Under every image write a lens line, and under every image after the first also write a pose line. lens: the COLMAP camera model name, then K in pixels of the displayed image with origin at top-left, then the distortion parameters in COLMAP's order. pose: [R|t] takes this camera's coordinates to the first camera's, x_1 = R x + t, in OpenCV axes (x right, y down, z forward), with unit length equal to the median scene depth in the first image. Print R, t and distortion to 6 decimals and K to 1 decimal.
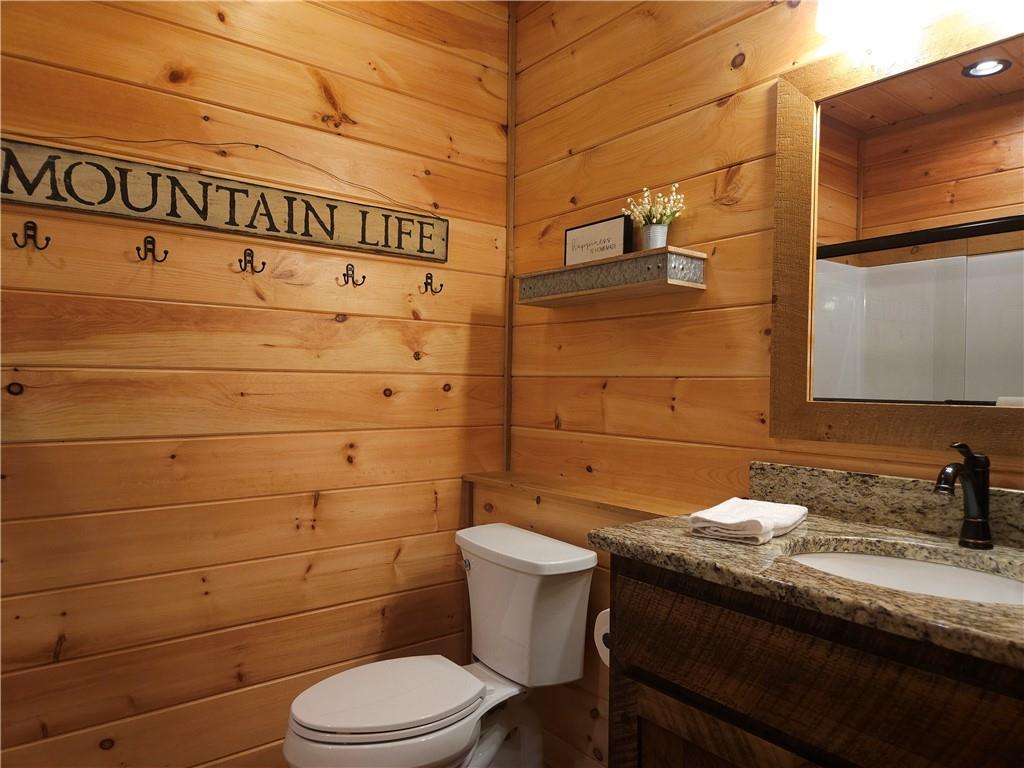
lens RADIAL K [[685.5, 0, 509.2], [0, 685.5, 381.7], [0, 0, 1]] dist [0.056731, -0.035396]
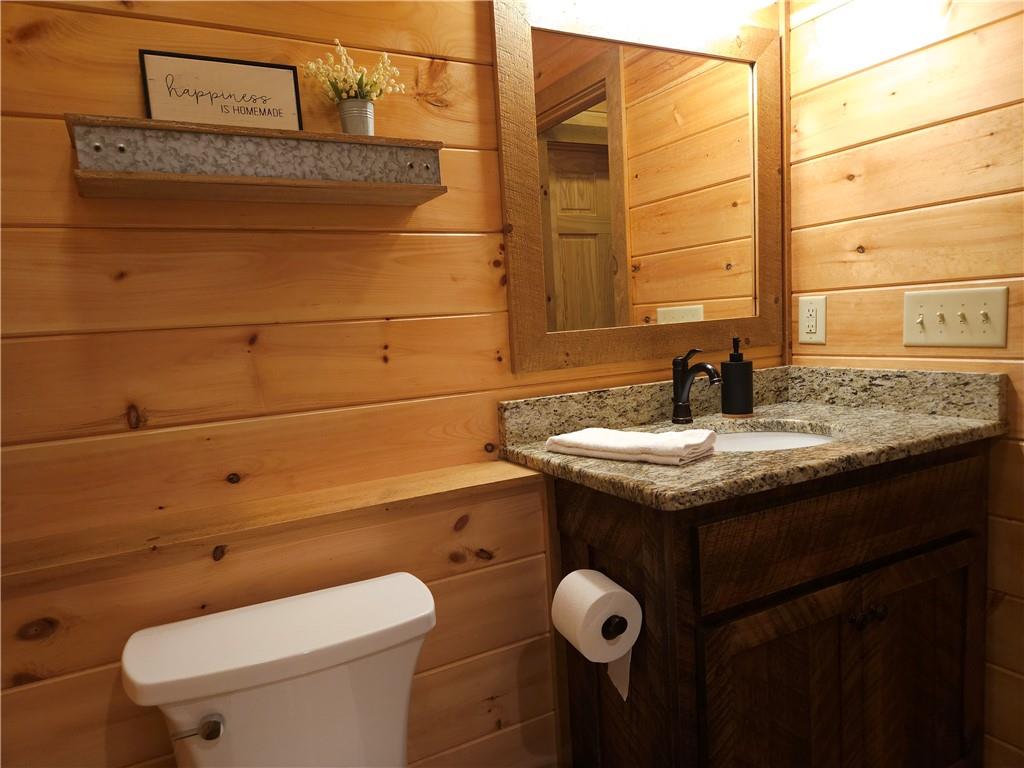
lens RADIAL K [[685.5, 0, 509.4], [0, 685.5, 391.7], [0, 0, 1]] dist [0.056731, -0.035396]
pose [[0.156541, -0.127746, 0.979375, -0.593482], [0.059795, 0.991007, 0.119706, -0.010696], [-0.985860, 0.039823, 0.162772, 0.890492]]
